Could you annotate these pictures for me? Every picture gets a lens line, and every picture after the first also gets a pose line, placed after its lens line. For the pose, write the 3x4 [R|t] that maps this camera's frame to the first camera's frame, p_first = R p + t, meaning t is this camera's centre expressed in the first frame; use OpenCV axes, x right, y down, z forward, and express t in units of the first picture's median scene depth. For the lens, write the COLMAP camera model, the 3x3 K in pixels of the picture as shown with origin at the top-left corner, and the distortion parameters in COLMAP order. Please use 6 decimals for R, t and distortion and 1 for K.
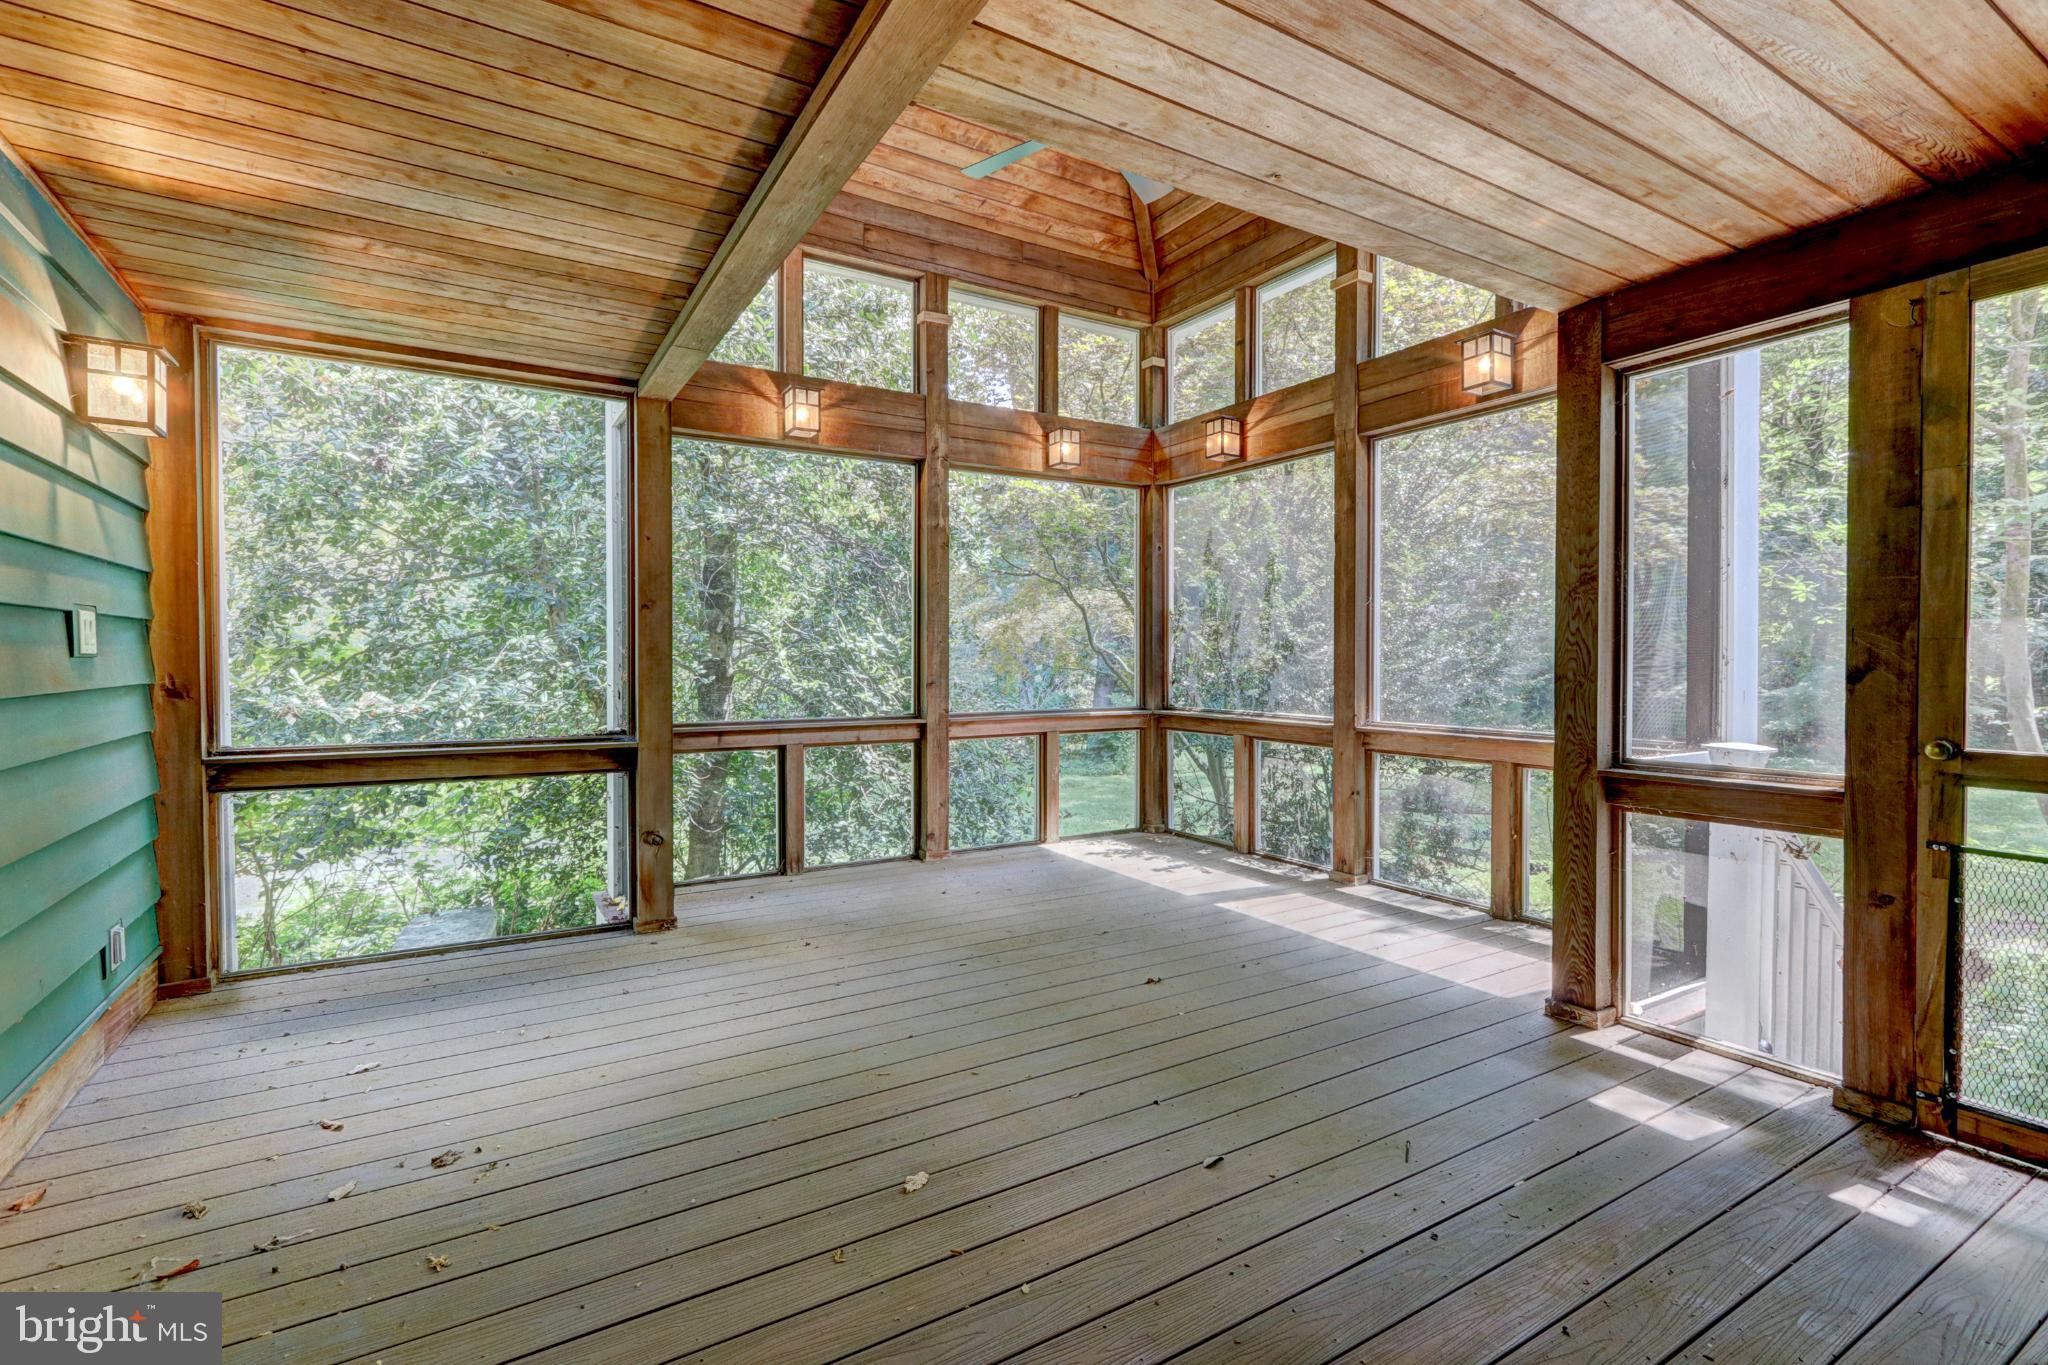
lens RADIAL K [[939.6, 0, 1024.6], [0, 939.6, 667.2], [0, 0, 1]] dist [0.000458, 0.000106]
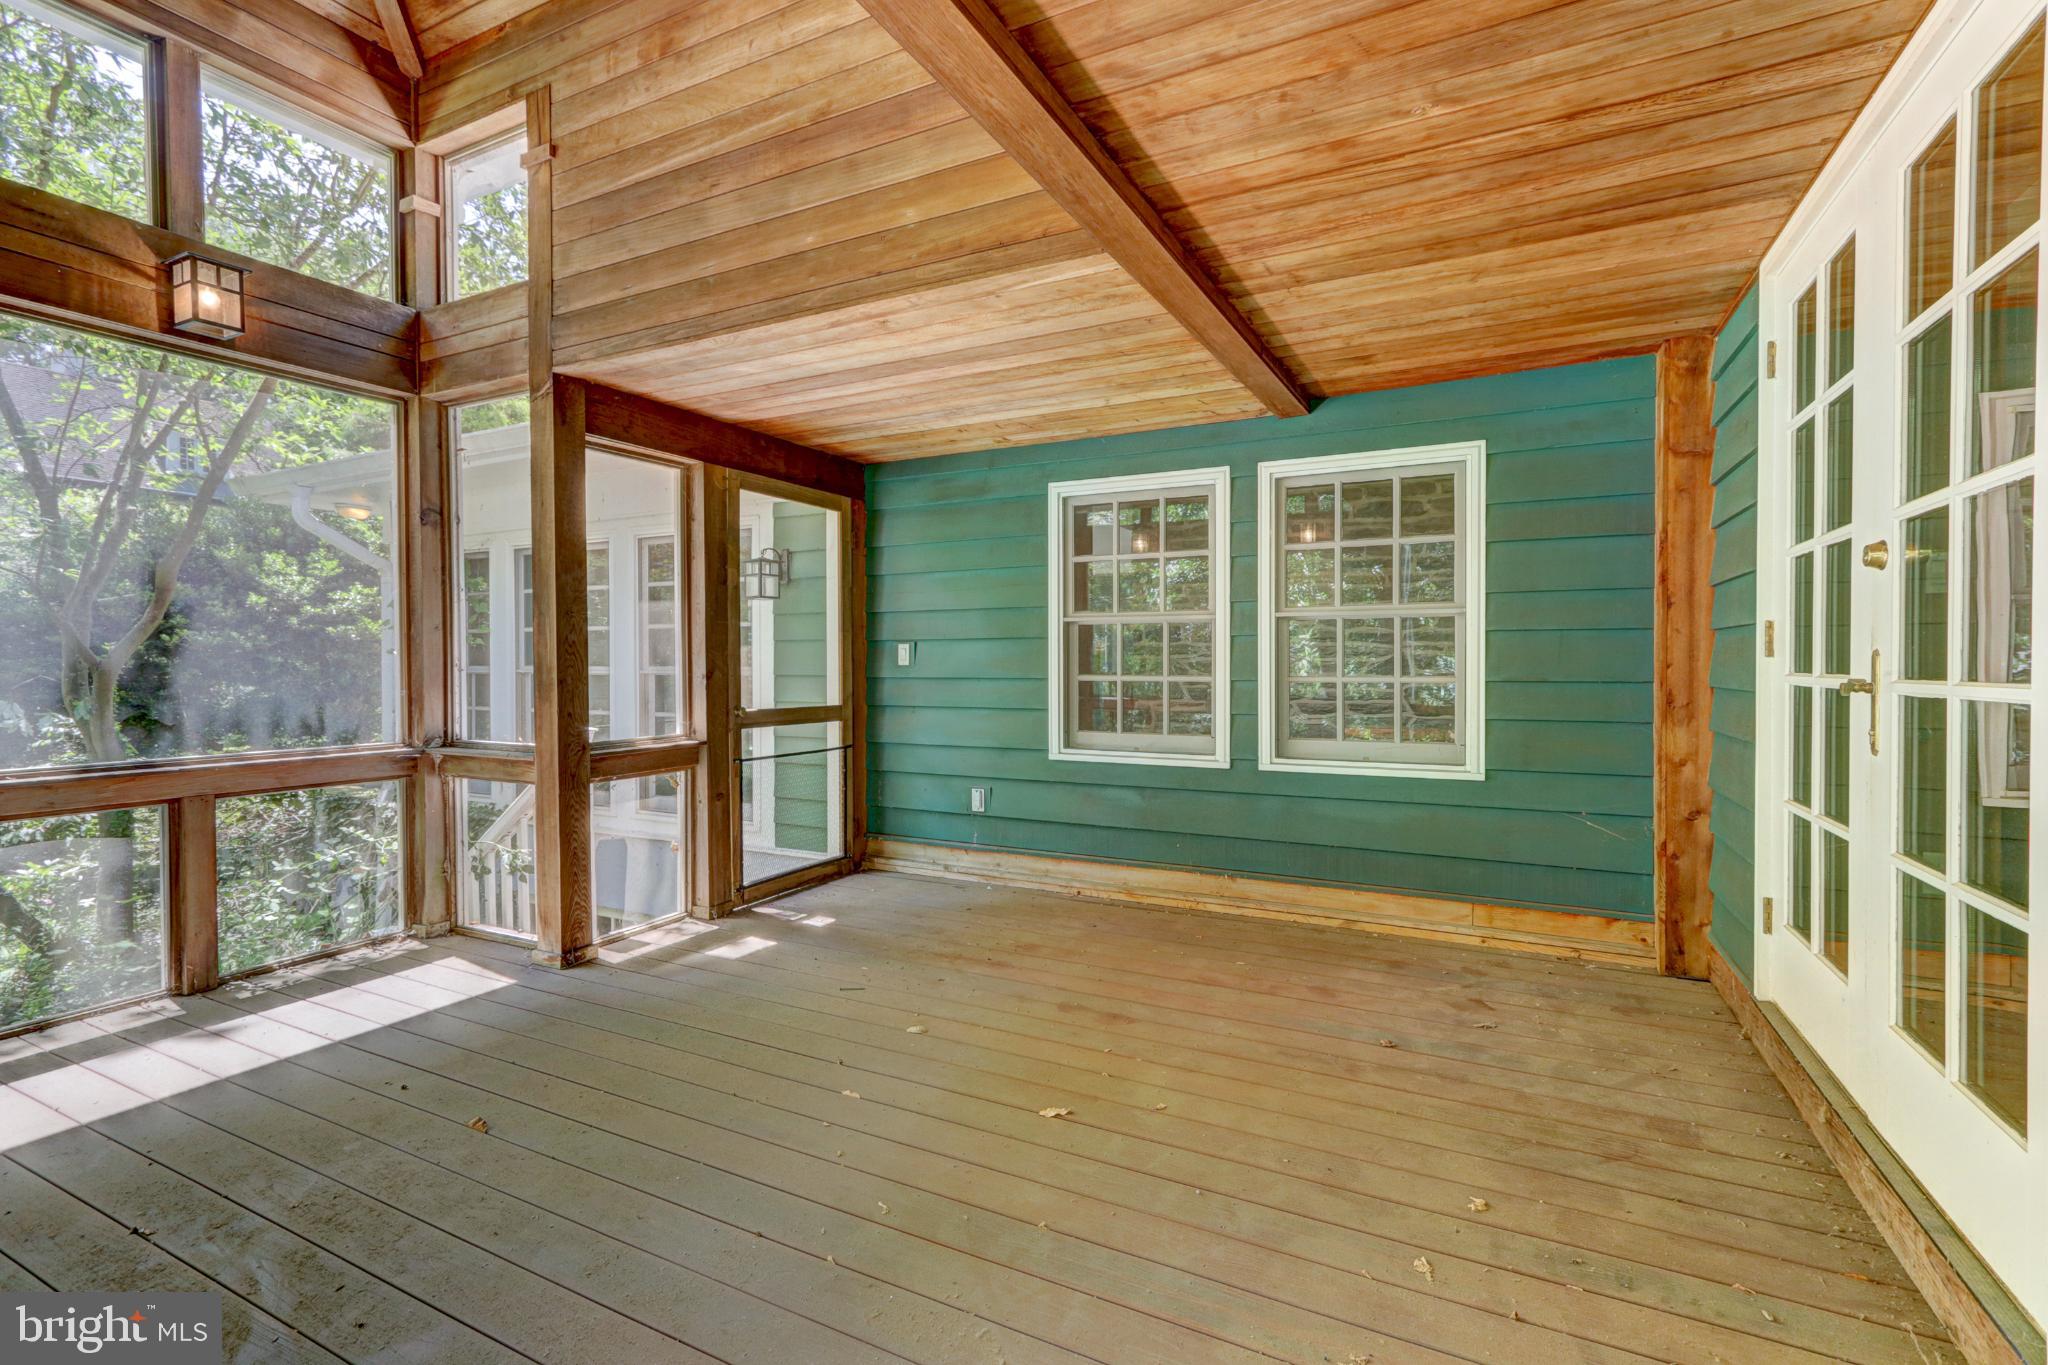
lens RADIAL K [[939.6, 0, 1022.1], [0, 939.6, 678.2], [0, 0, 1]] dist [0.000458, 0.000106]
pose [[-0.524839, -0.013812, 0.851090, -0.992905], [0.013403, 0.999610, 0.024488, -0.021395], [-0.851096, 0.024259, -0.524449, 1.495456]]
